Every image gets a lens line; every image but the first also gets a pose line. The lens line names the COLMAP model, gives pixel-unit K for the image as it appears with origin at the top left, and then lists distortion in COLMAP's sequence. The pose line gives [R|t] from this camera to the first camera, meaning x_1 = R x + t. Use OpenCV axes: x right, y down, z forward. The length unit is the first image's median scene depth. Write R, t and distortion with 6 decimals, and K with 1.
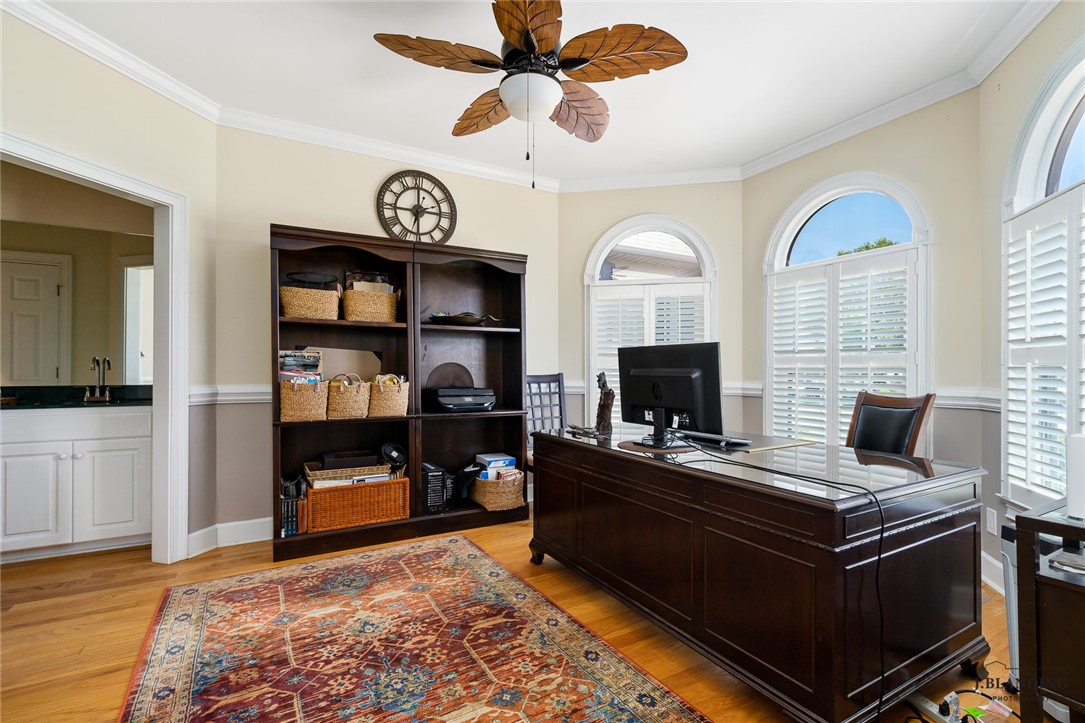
lens RADIAL K [[496.1, 0, 541.3], [0, 496.1, 362.3], [0, 0, 1]] dist [-0.005735, 0.001230]
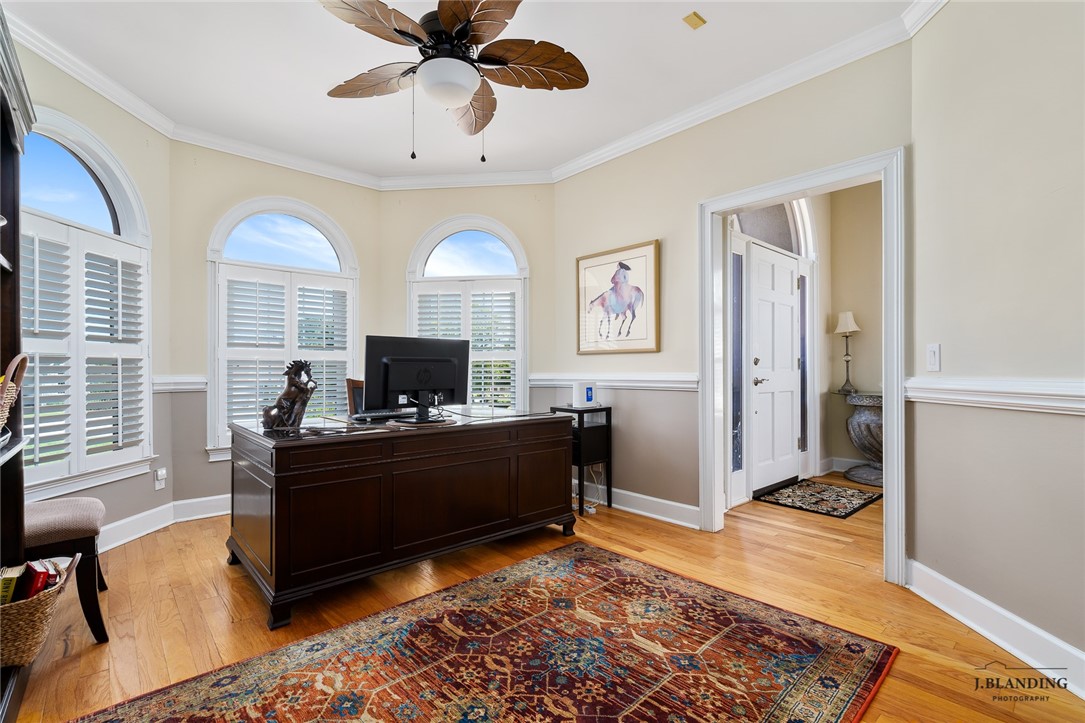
lens RADIAL K [[496.1, 0, 540.5], [0, 496.1, 367.2], [0, 0, 1]] dist [-0.005735, 0.001230]
pose [[-0.219424, 0.005432, 0.975614, -1.068007], [-0.005638, 0.999961, -0.006836, 0.048301], [-0.975613, -0.007000, -0.219385, 1.077039]]
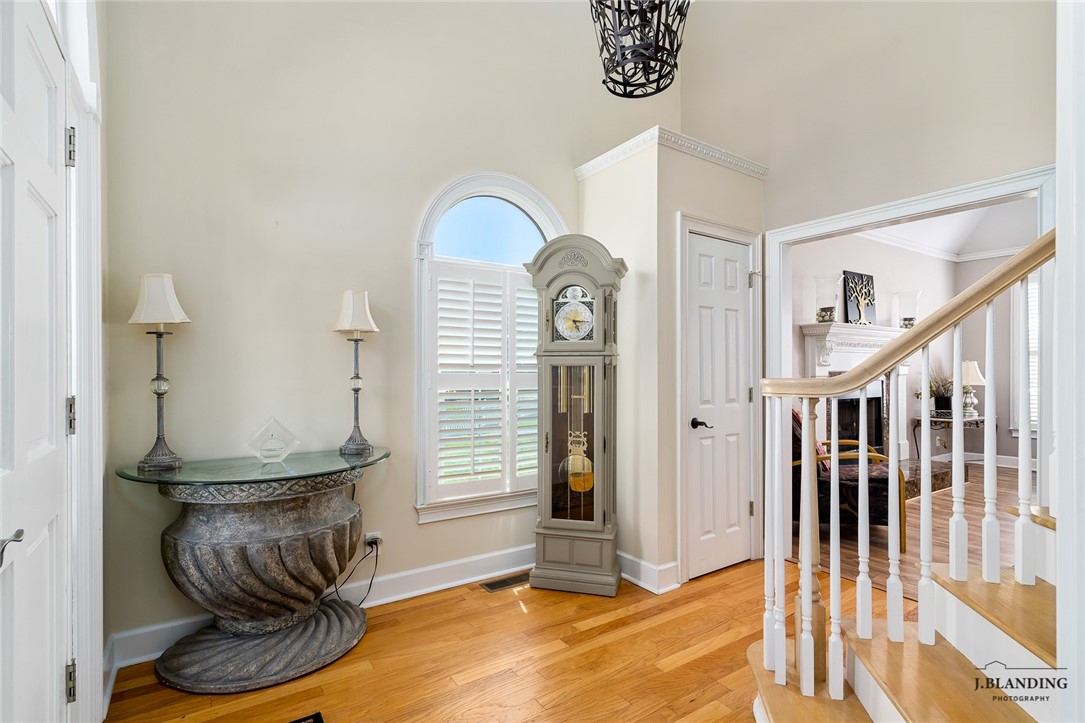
lens RADIAL K [[529.7, 0, 542.4], [0, 529.7, 364.3], [0, 0, 1]] dist [0.000337, 0.000056]
pose [[-0.996554, 0.001190, -0.082941, -0.693629], [0.002069, 0.999943, -0.010517, 0.020389], [0.082924, -0.010652, -0.996499, 0.837604]]
